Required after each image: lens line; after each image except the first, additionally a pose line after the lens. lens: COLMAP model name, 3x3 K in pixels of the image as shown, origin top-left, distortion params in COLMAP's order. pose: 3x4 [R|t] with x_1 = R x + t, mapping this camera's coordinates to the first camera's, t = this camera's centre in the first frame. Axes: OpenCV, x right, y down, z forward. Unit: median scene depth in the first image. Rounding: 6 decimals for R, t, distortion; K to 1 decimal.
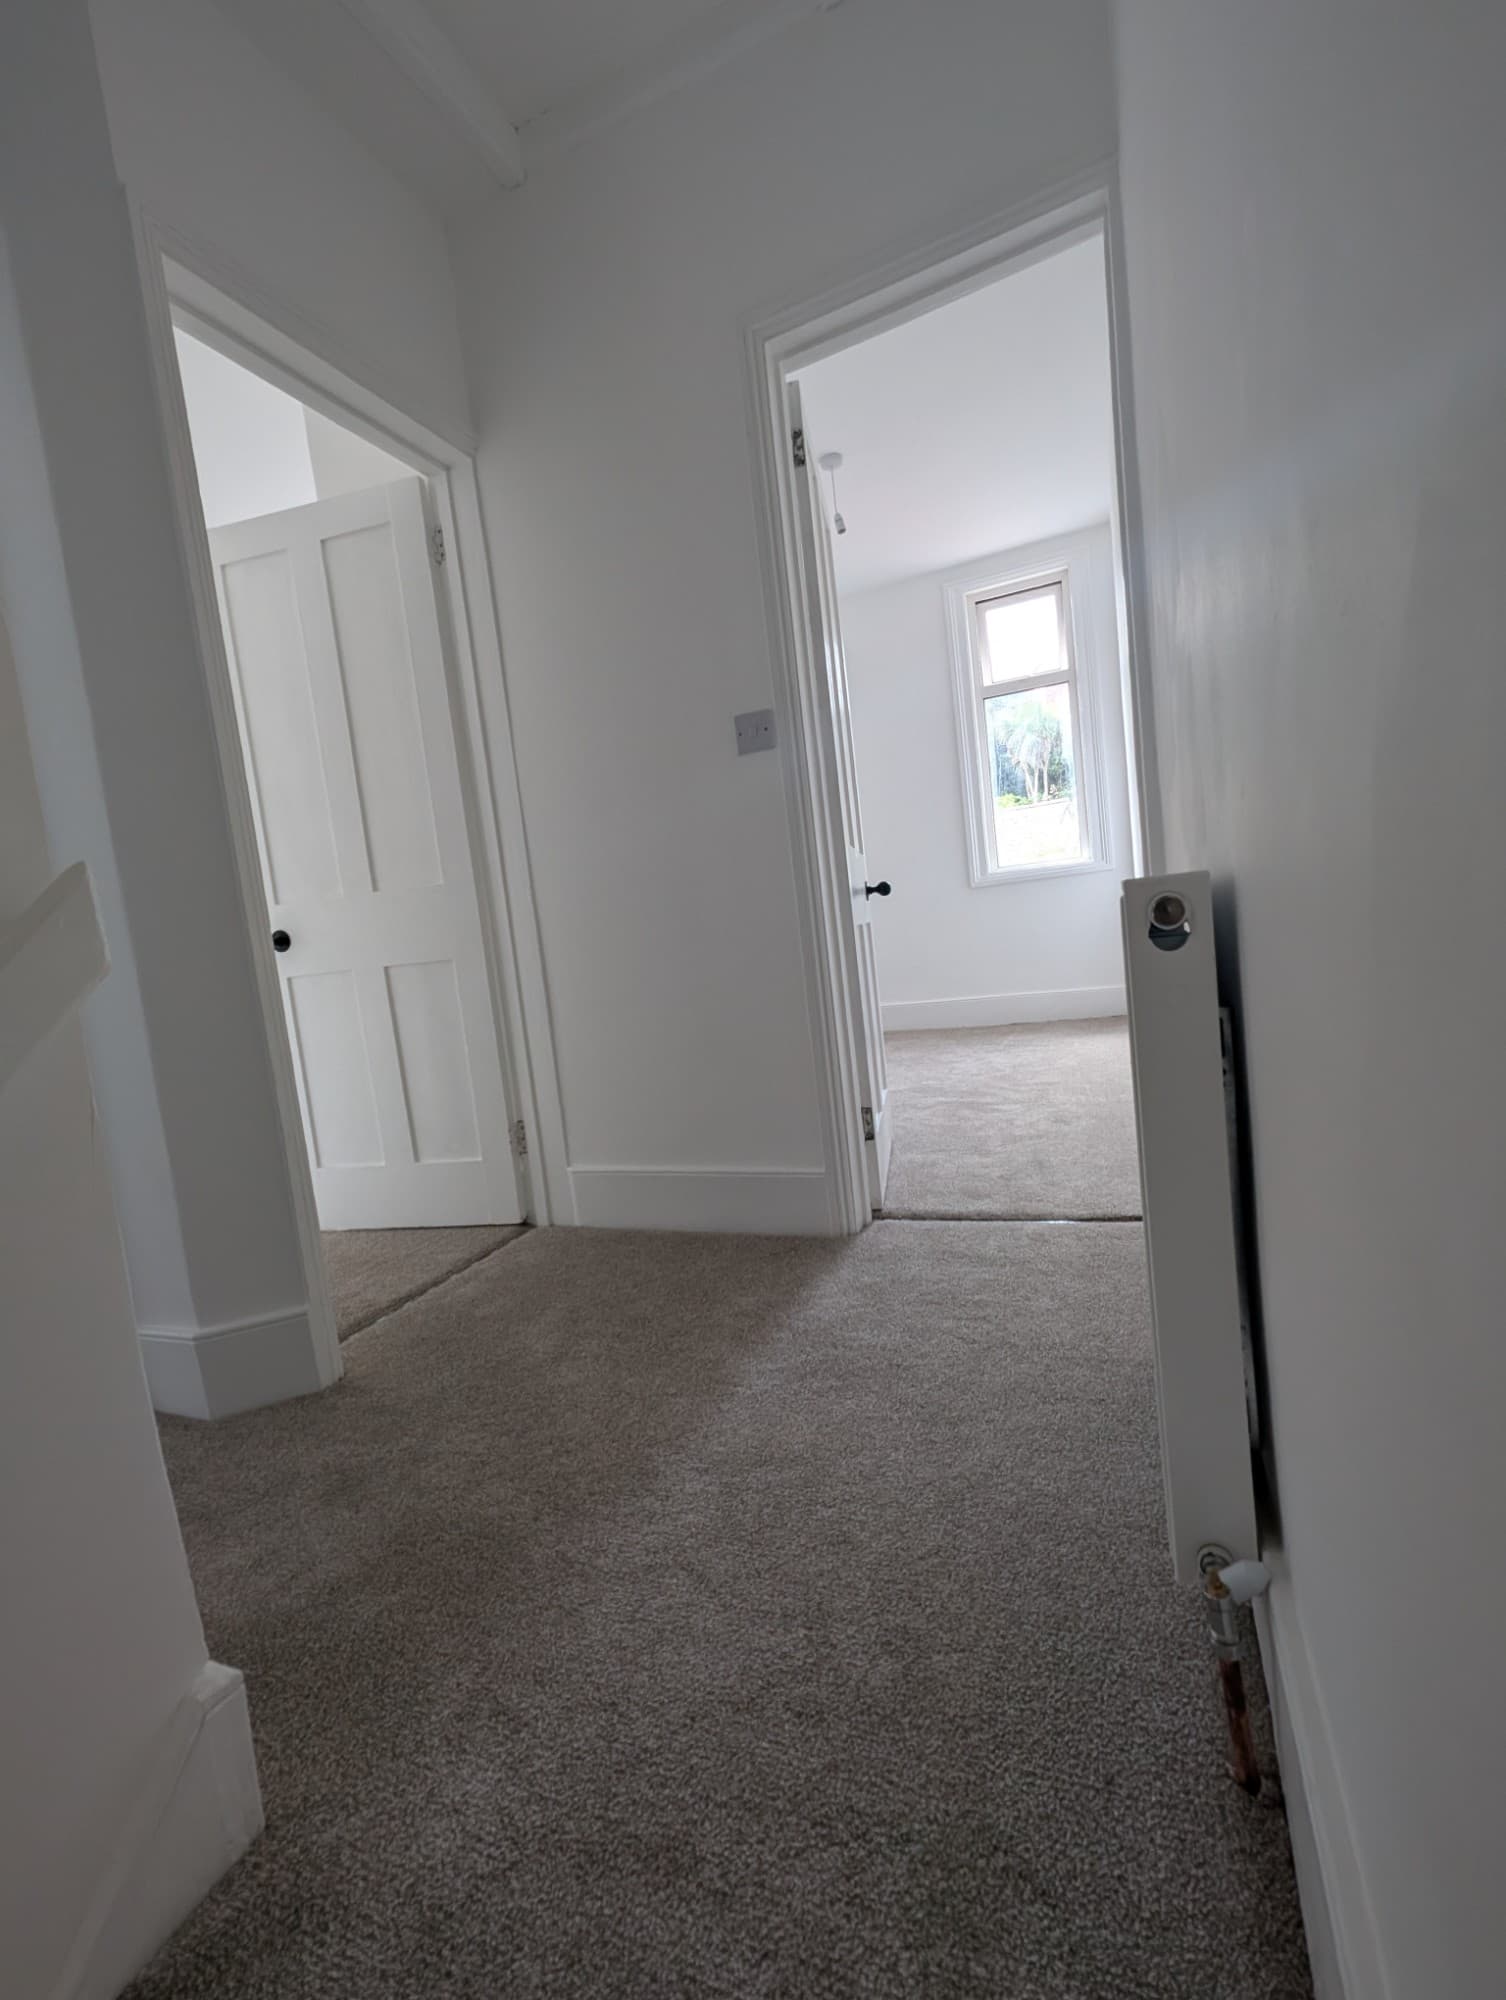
lens RADIAL K [[822.7, 0, 761.7], [0, 822.7, 1003.0], [0, 0, 1]] dist [0.005937, -0.002085]
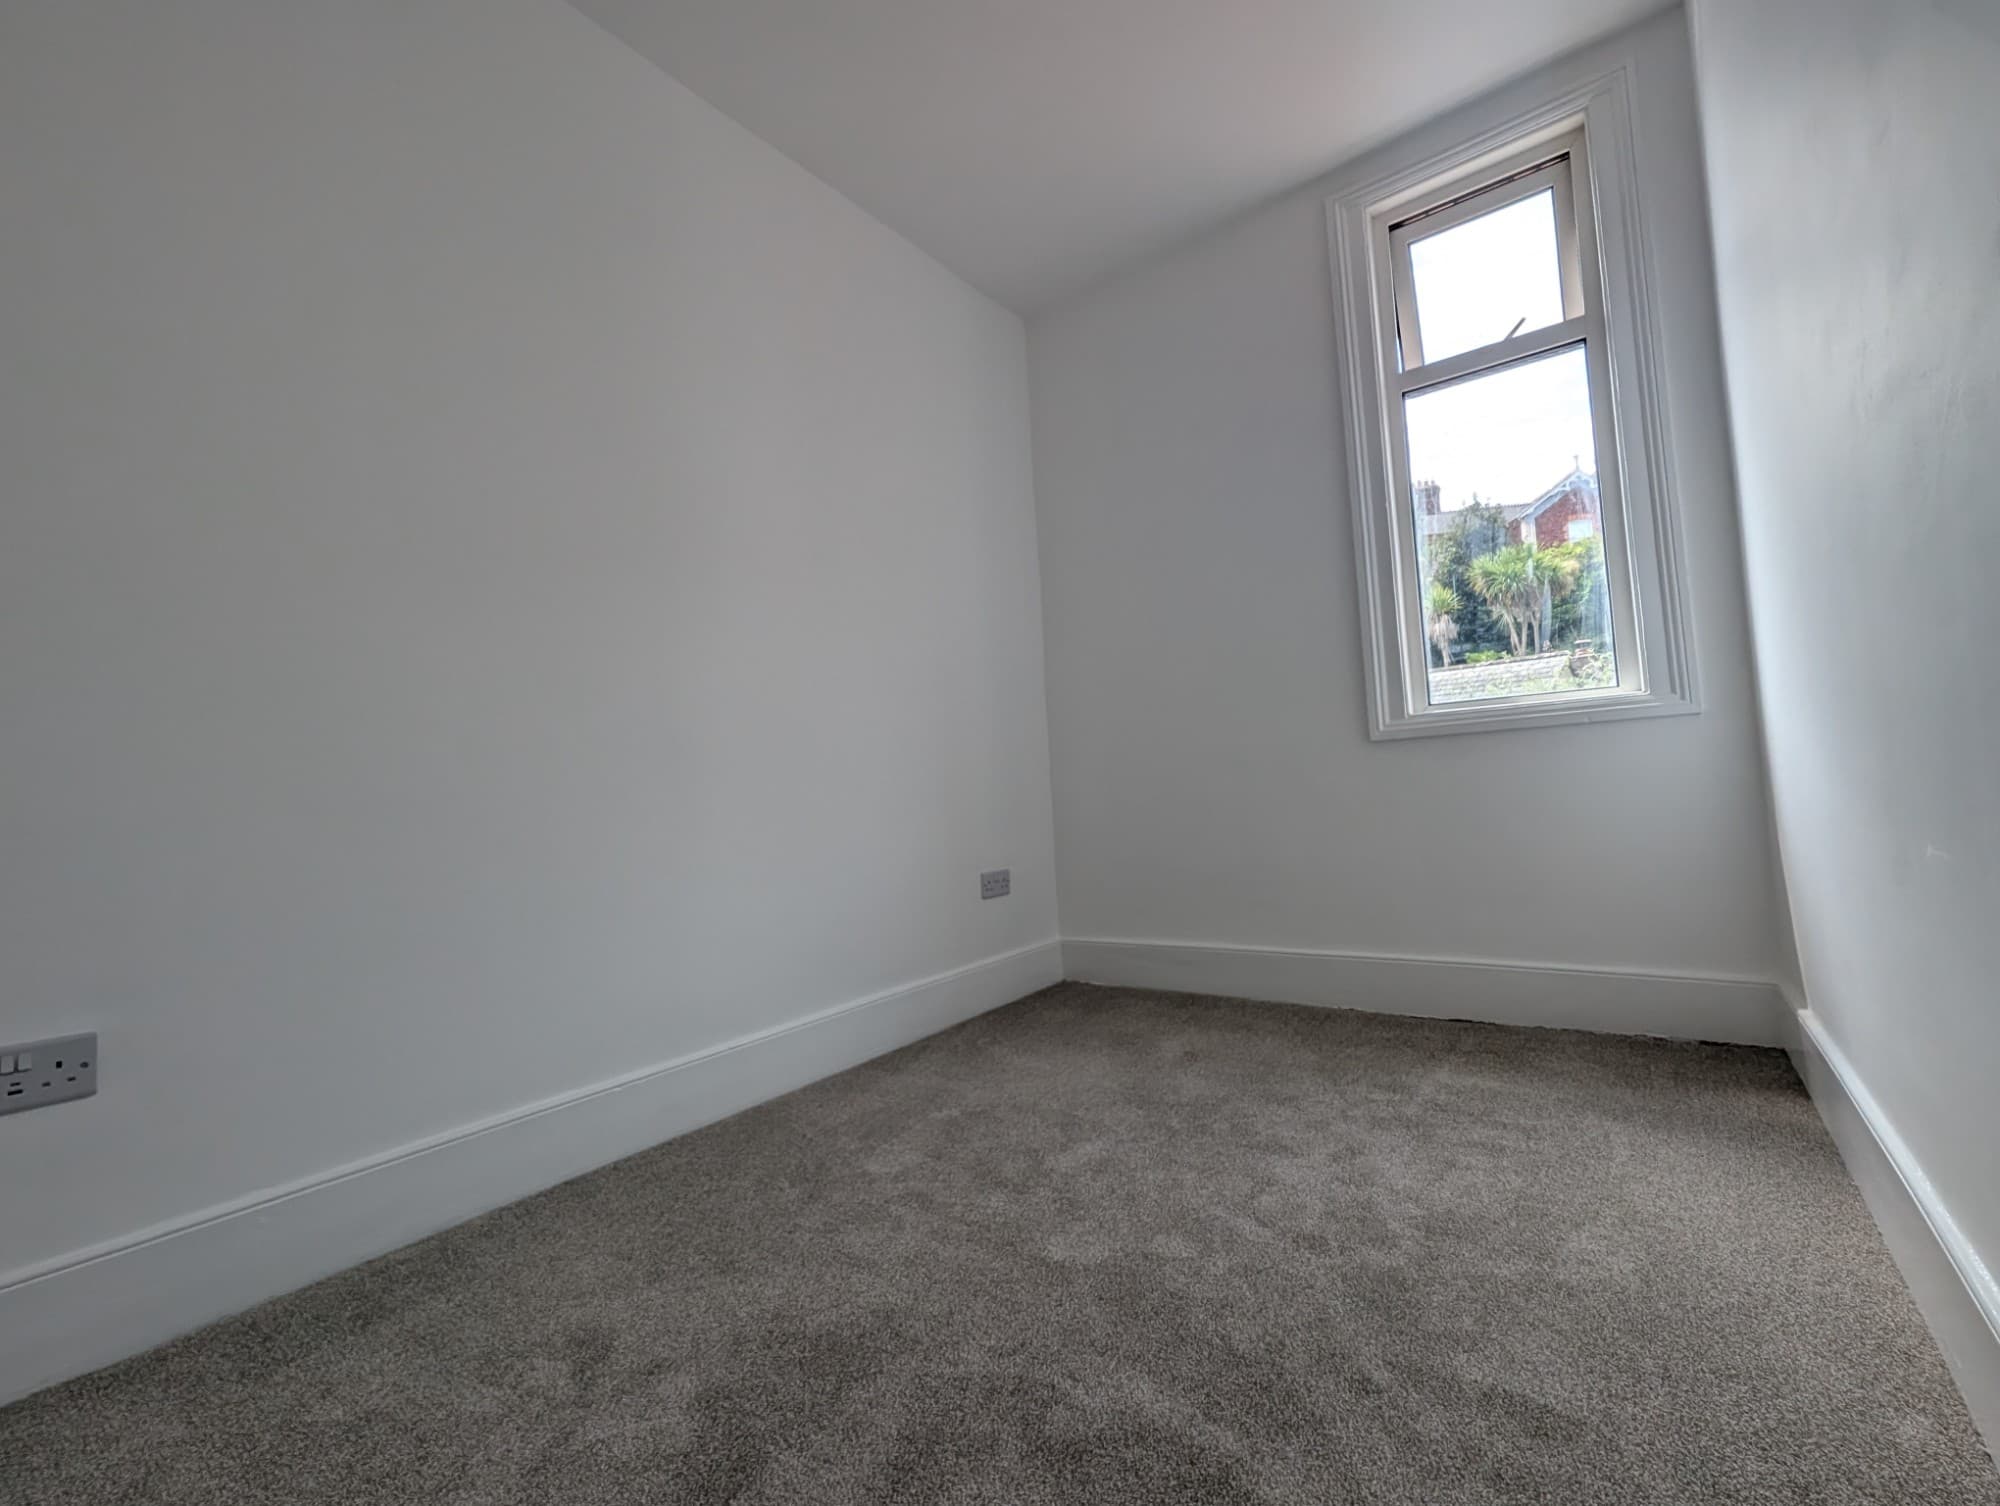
lens RADIAL K [[822.7, 0, 987.2], [0, 822.7, 751.9], [0, 0, 1]] dist [0.005937, -0.002085]
pose [[0.965578, 0.047658, -0.255712, 0.157976], [-0.079788, 0.989948, -0.116779, -0.054987], [0.247576, 0.133162, 0.959674, 0.451558]]
